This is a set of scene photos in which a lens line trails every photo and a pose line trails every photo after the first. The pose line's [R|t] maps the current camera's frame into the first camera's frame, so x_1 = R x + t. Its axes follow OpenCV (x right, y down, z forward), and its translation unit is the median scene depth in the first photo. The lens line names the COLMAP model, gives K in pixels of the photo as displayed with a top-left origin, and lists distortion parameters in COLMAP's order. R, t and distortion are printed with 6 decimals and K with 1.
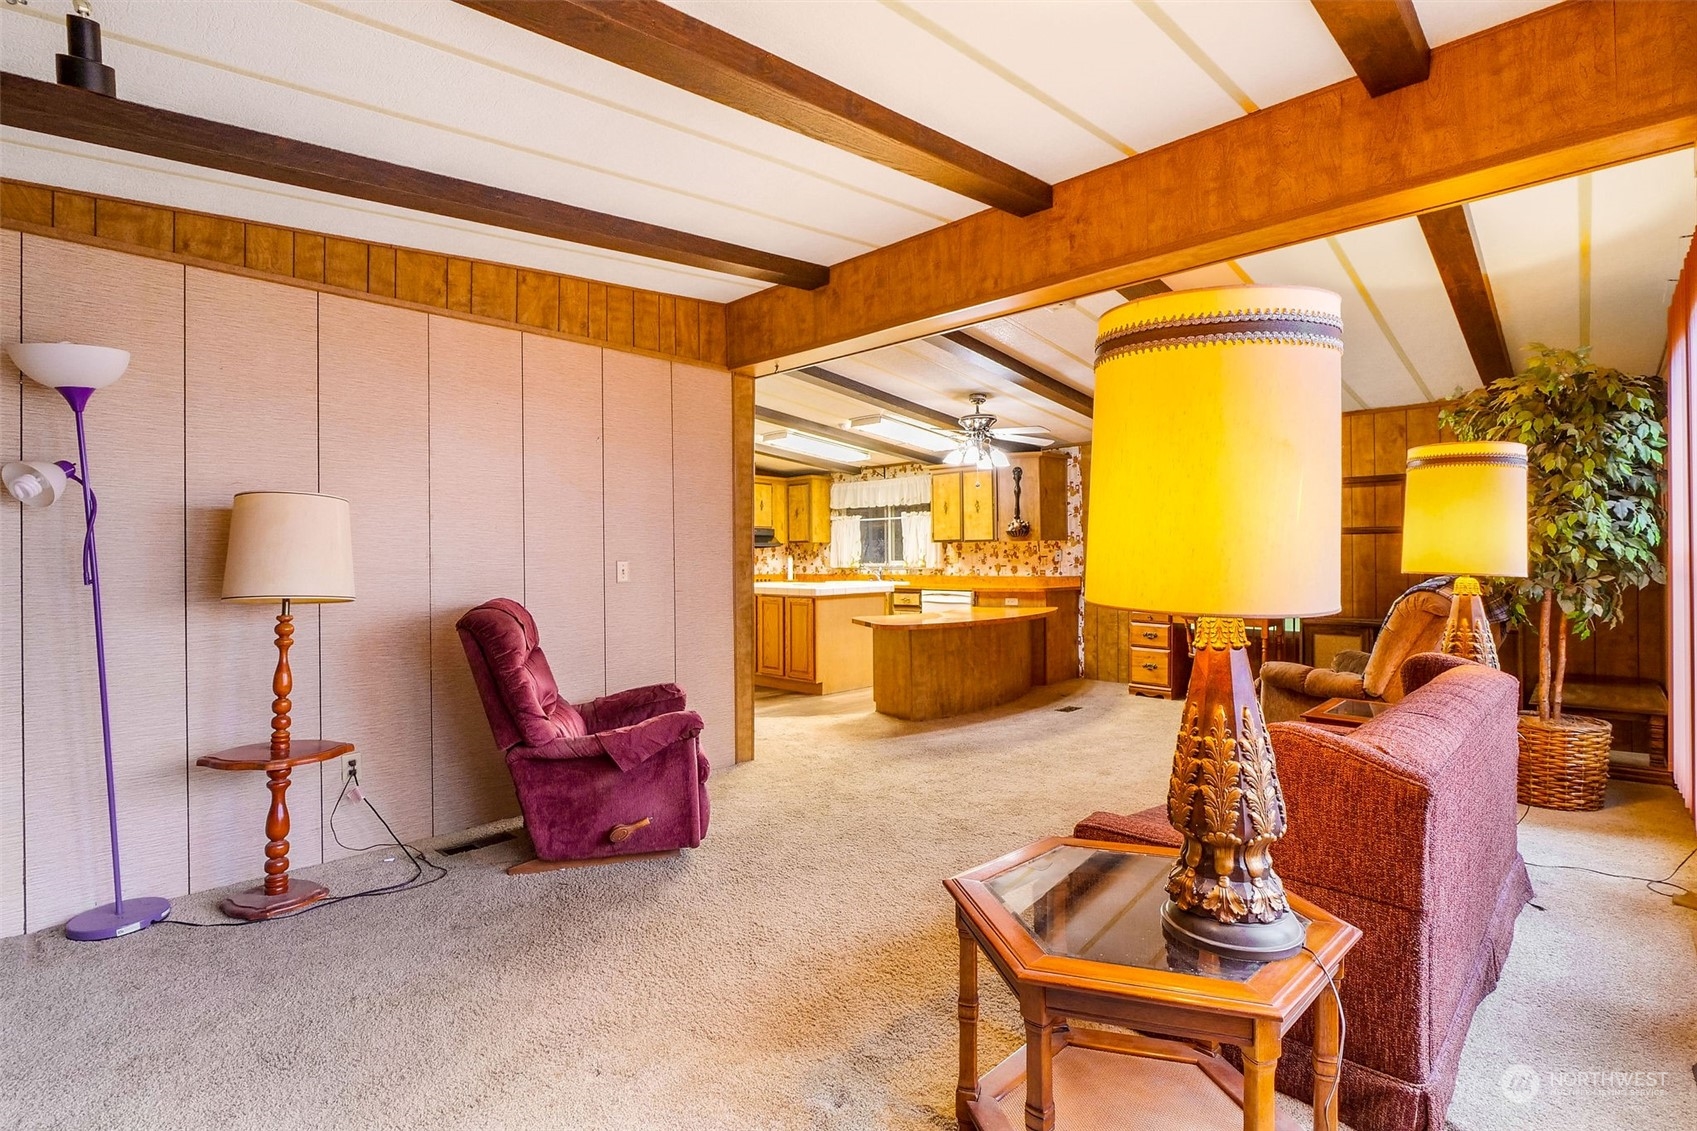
lens RADIAL K [[799.6, 0, 848.2], [0, 799.6, 541.4], [0, 0, 1]] dist [-0.019102, 0.000302]
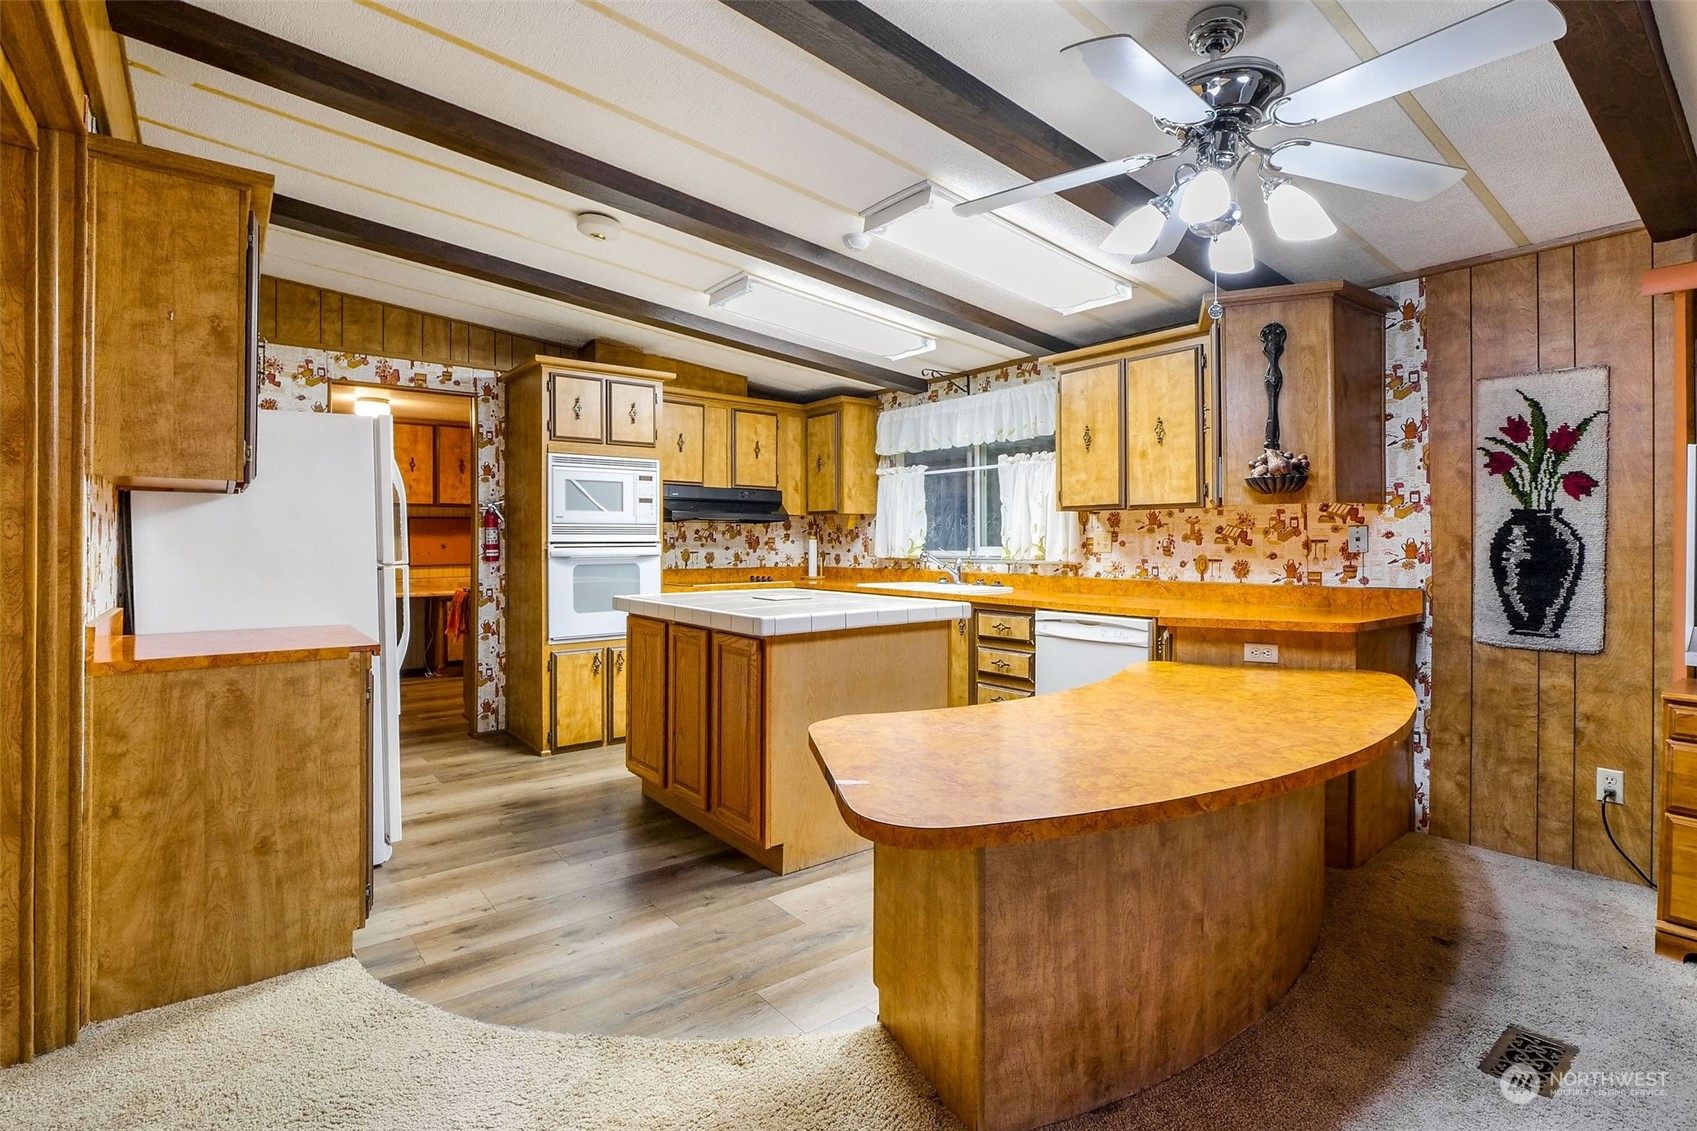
lens RADIAL K [[799.6, 0, 848.2], [0, 799.6, 541.4], [0, 0, 1]] dist [-0.019102, 0.000302]
pose [[0.989335, 0.006105, -0.145533, 0.049002], [-0.002693, 0.999717, 0.023625, 0.008893], [0.145636, -0.022982, 0.989071, 0.496204]]
